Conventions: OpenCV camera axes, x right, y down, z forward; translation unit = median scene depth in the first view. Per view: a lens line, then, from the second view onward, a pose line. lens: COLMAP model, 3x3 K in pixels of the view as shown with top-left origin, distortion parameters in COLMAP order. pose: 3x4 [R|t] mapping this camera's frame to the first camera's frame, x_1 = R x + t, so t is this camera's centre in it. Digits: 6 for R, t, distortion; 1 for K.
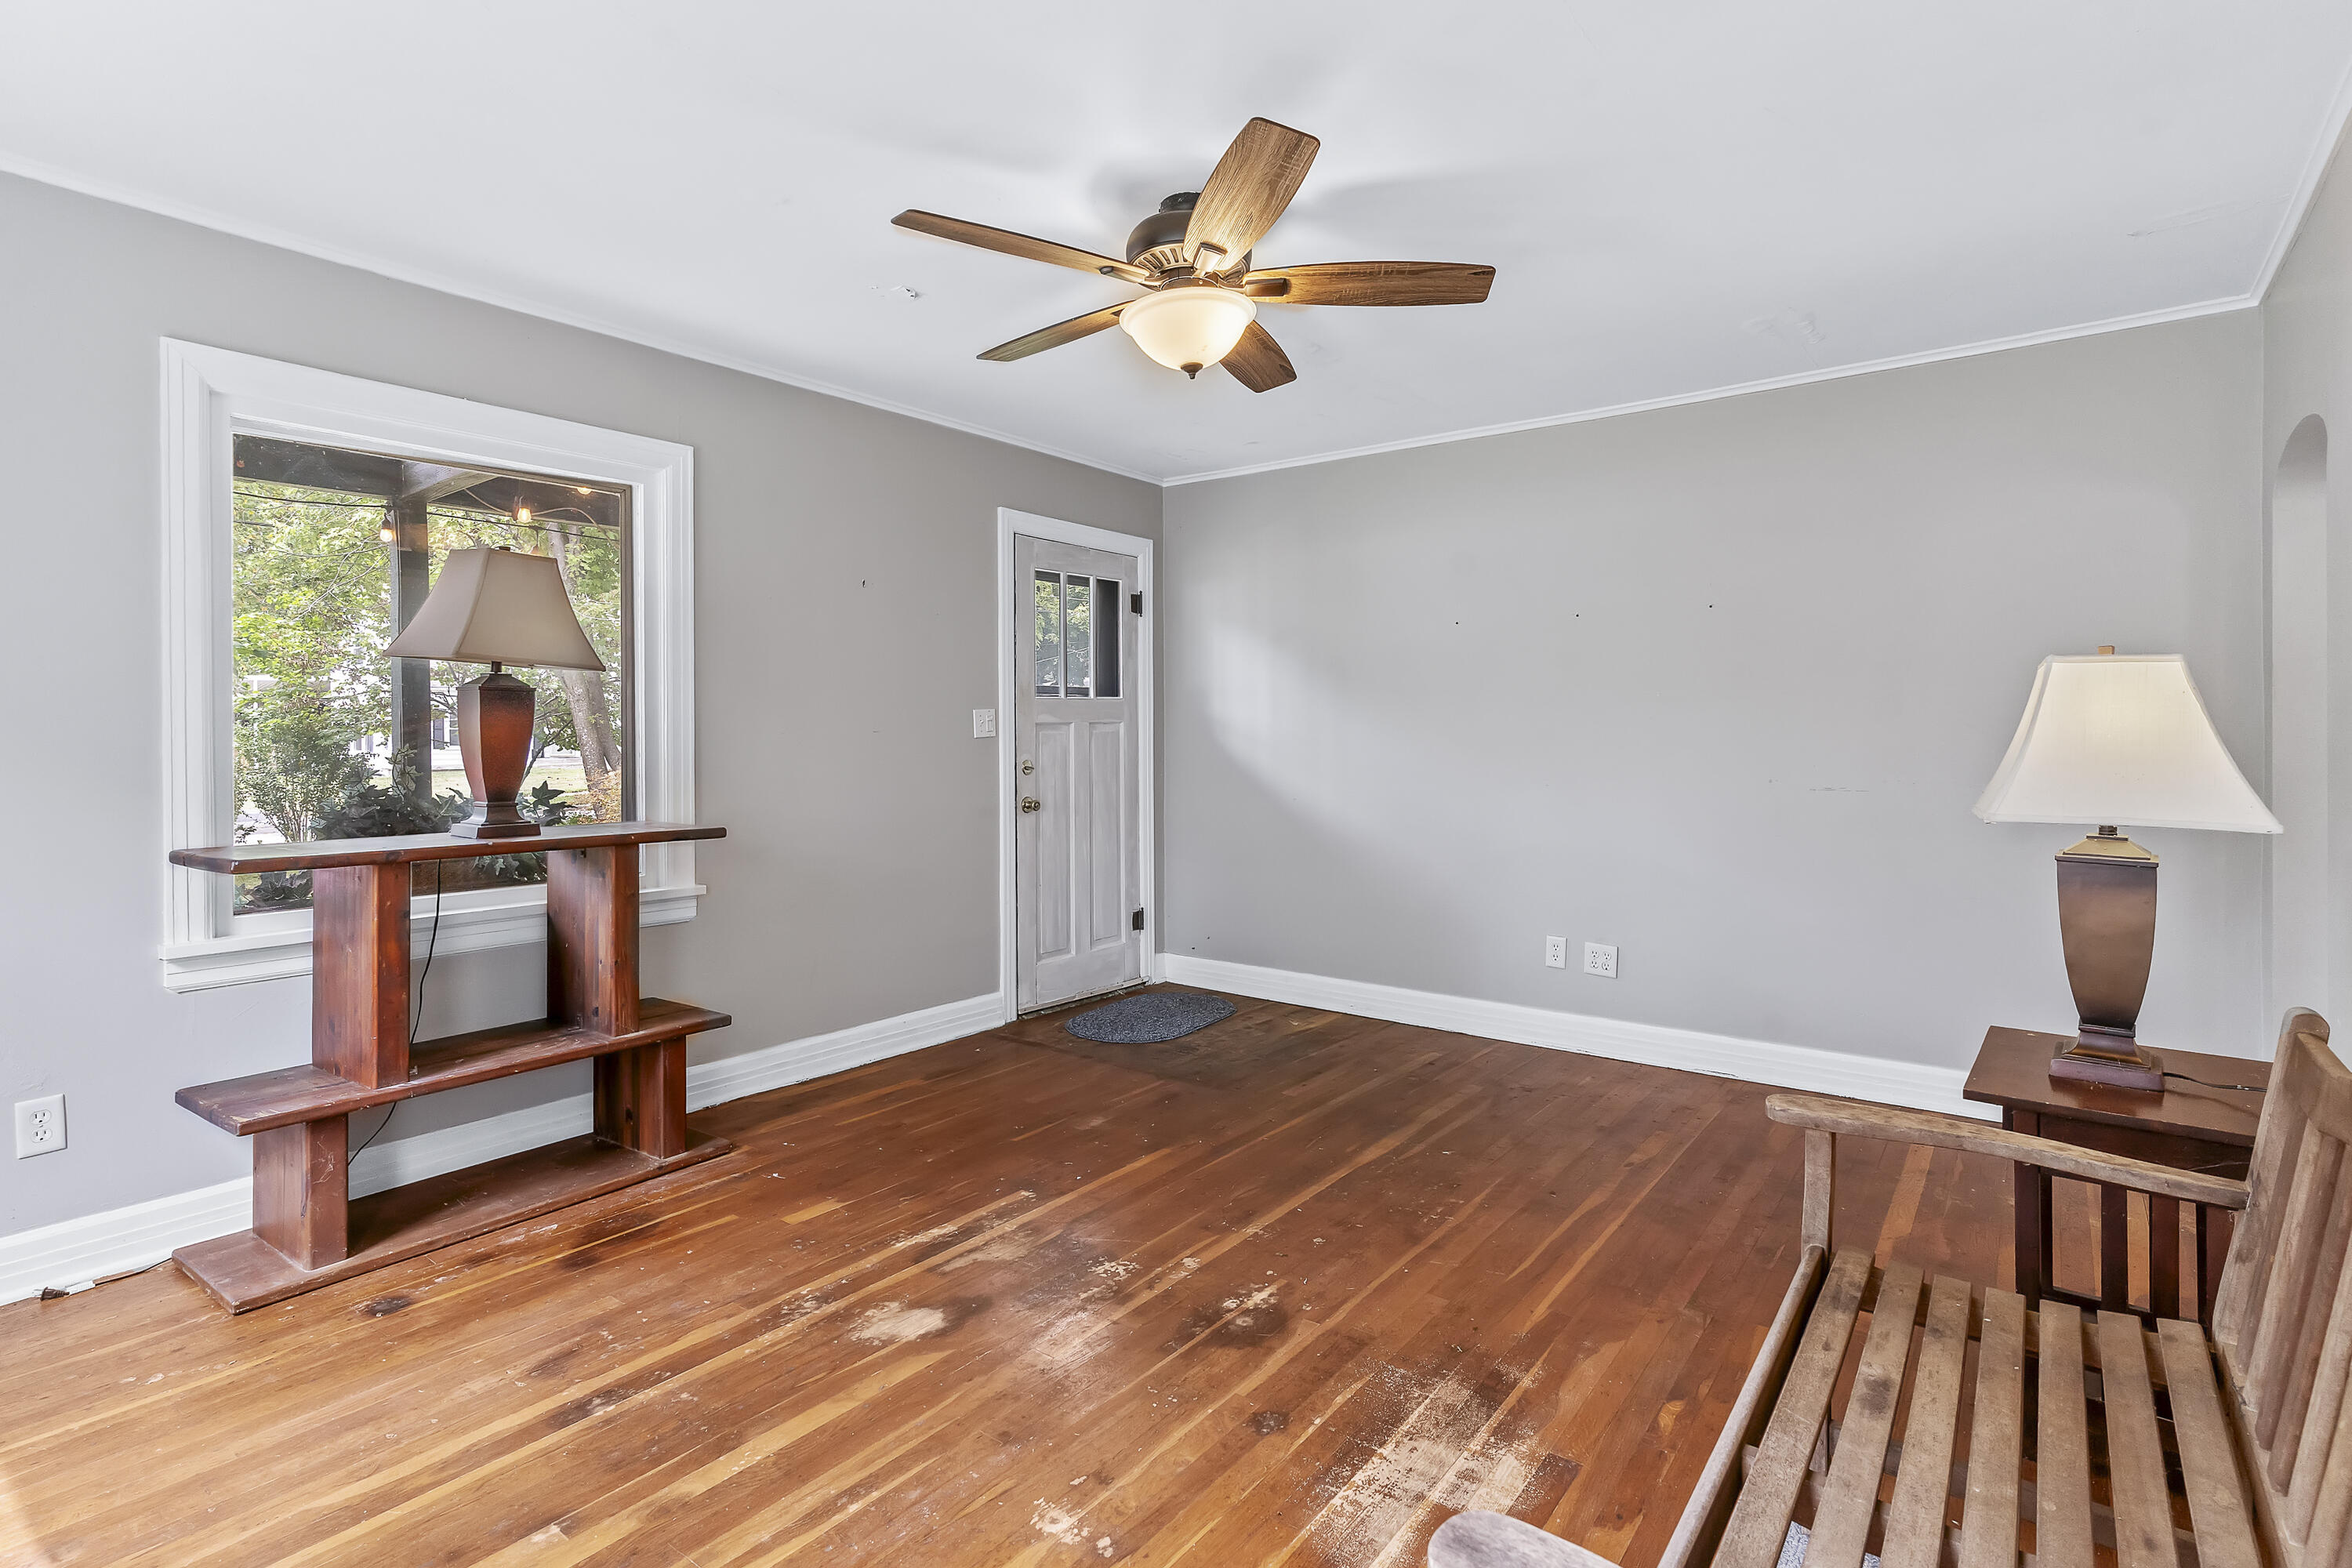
lens RADIAL K [[1137.1, 0, 1206.1], [0, 1137.1, 737.6], [0, 0, 1]] dist [0.004136, -0.001411]
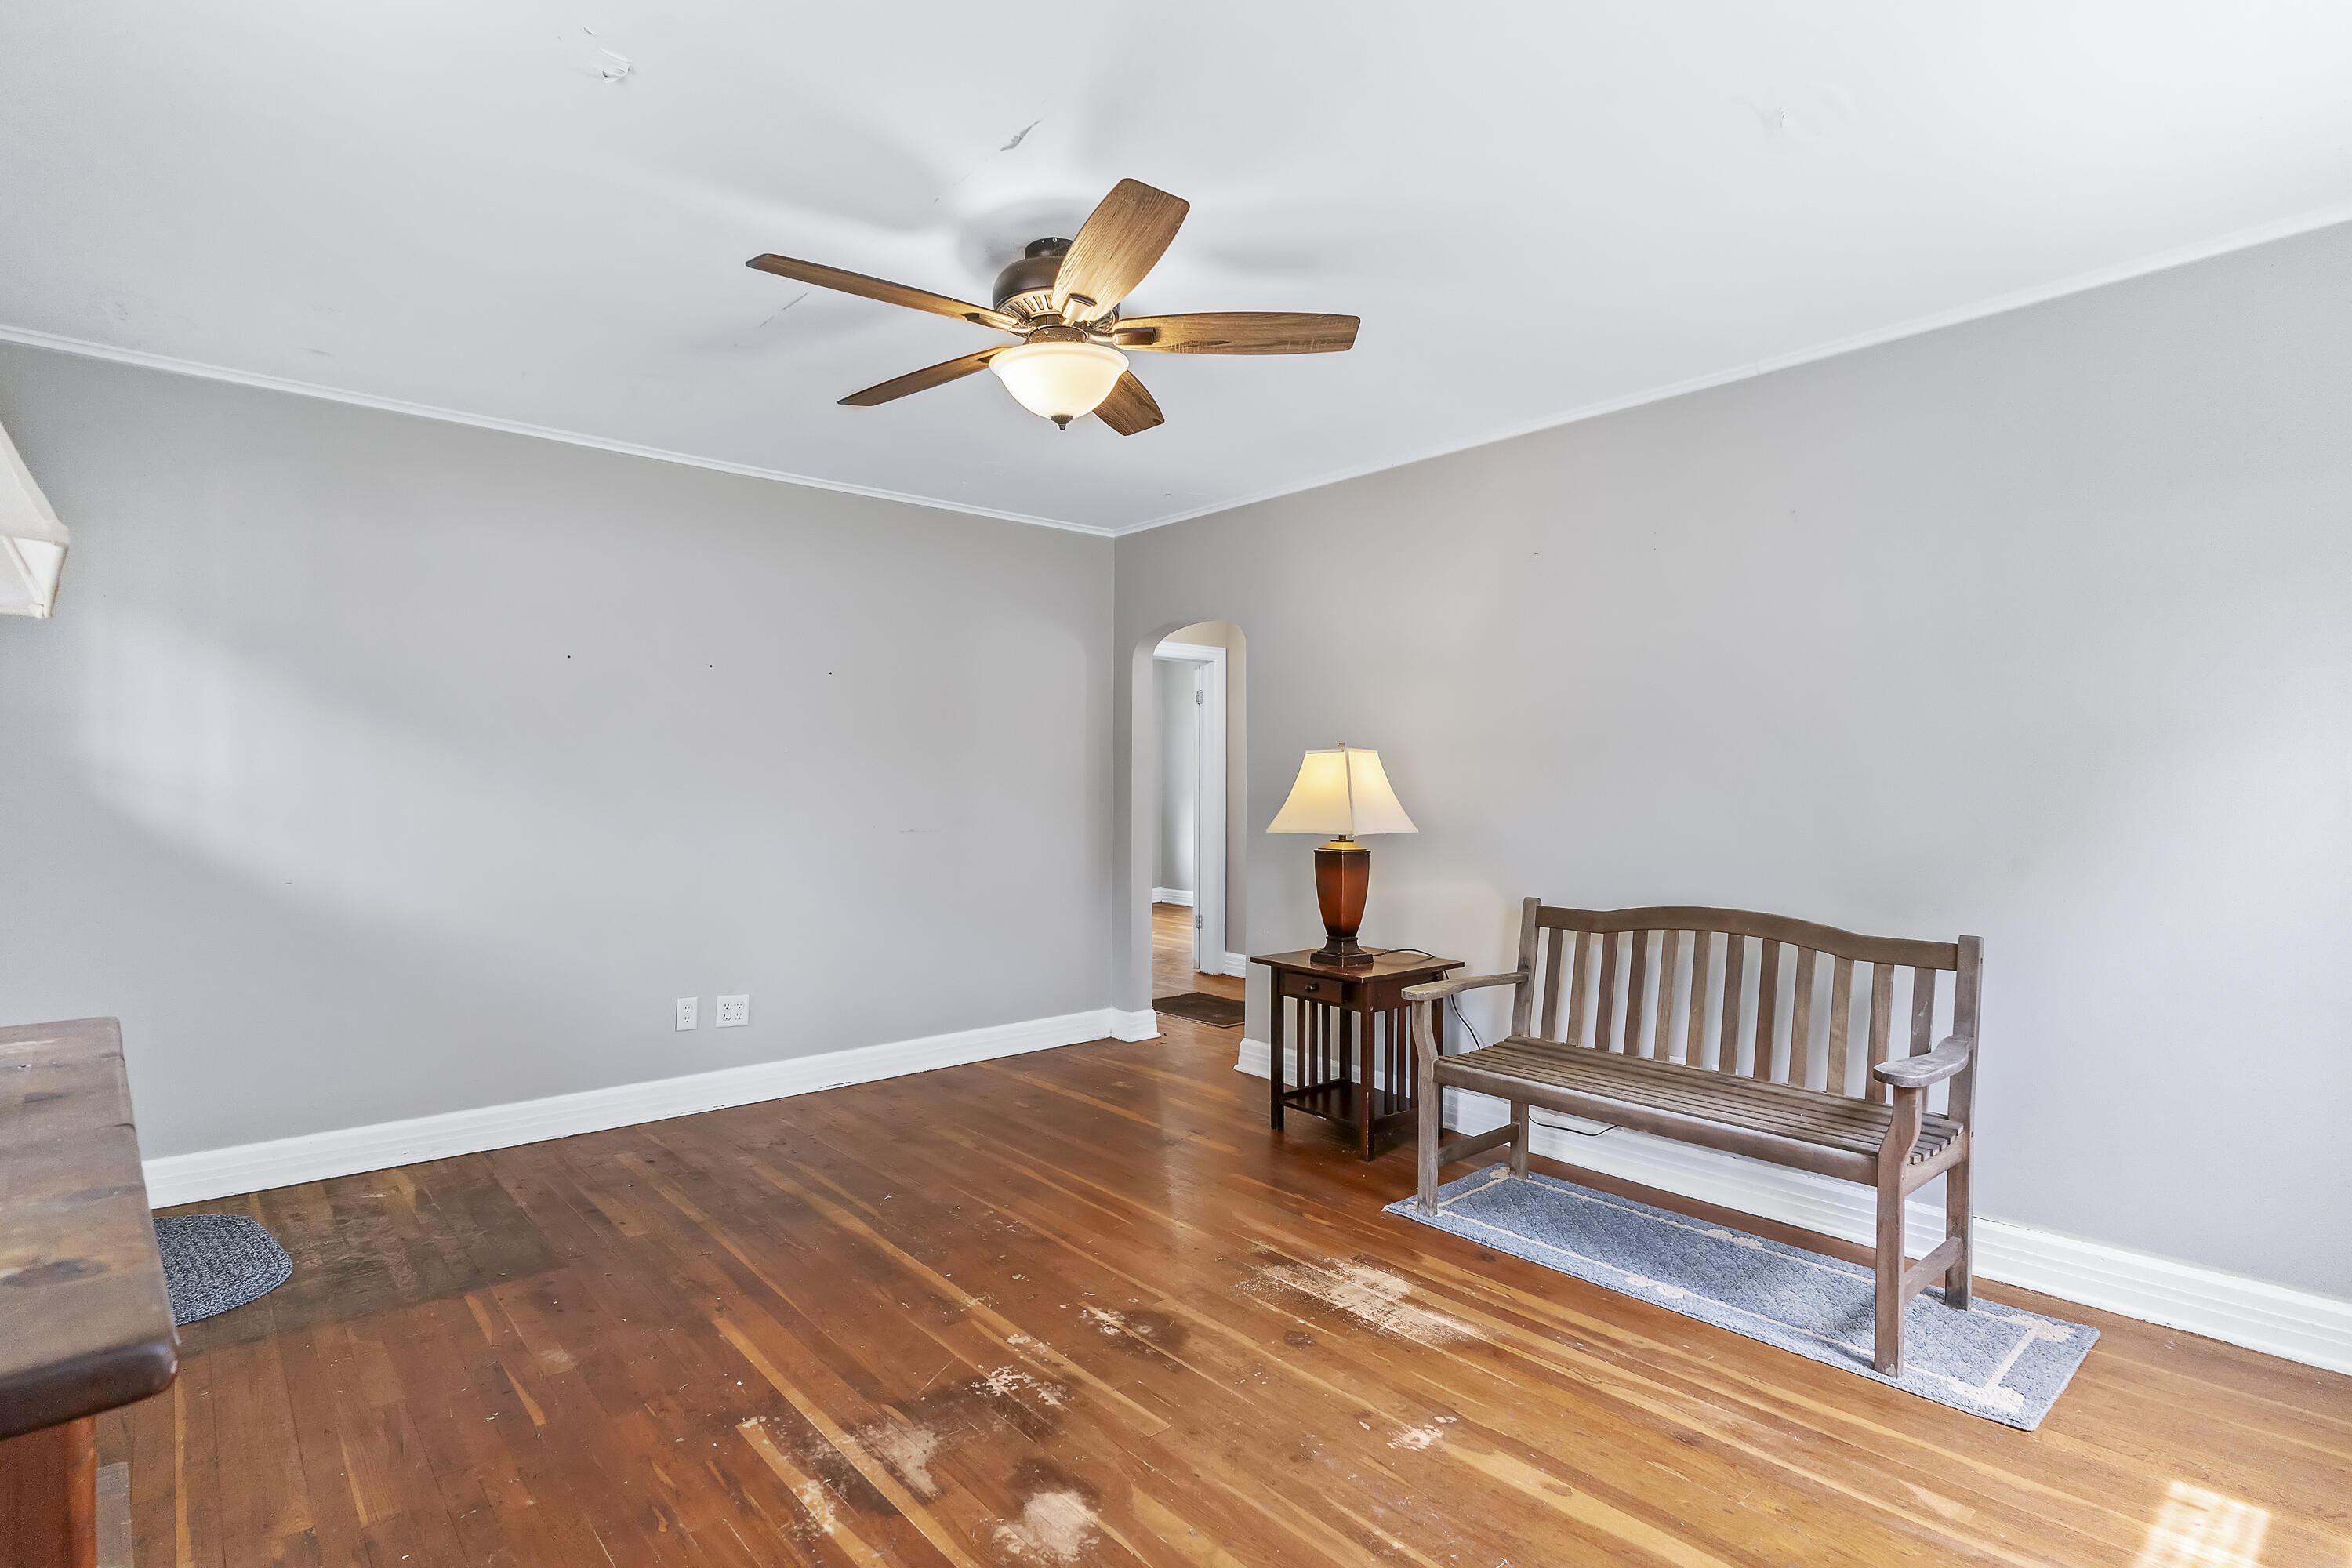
lens RADIAL K [[1137.1, 0, 1173.1], [0, 1137.1, 783.5], [0, 0, 1]] dist [0.004136, -0.001411]
pose [[0.227628, 0.000833, 0.973748, -0.898634], [0.001996, 0.999997, -0.001322, -0.007136], [-0.973746, 0.002244, 0.227625, 0.636581]]
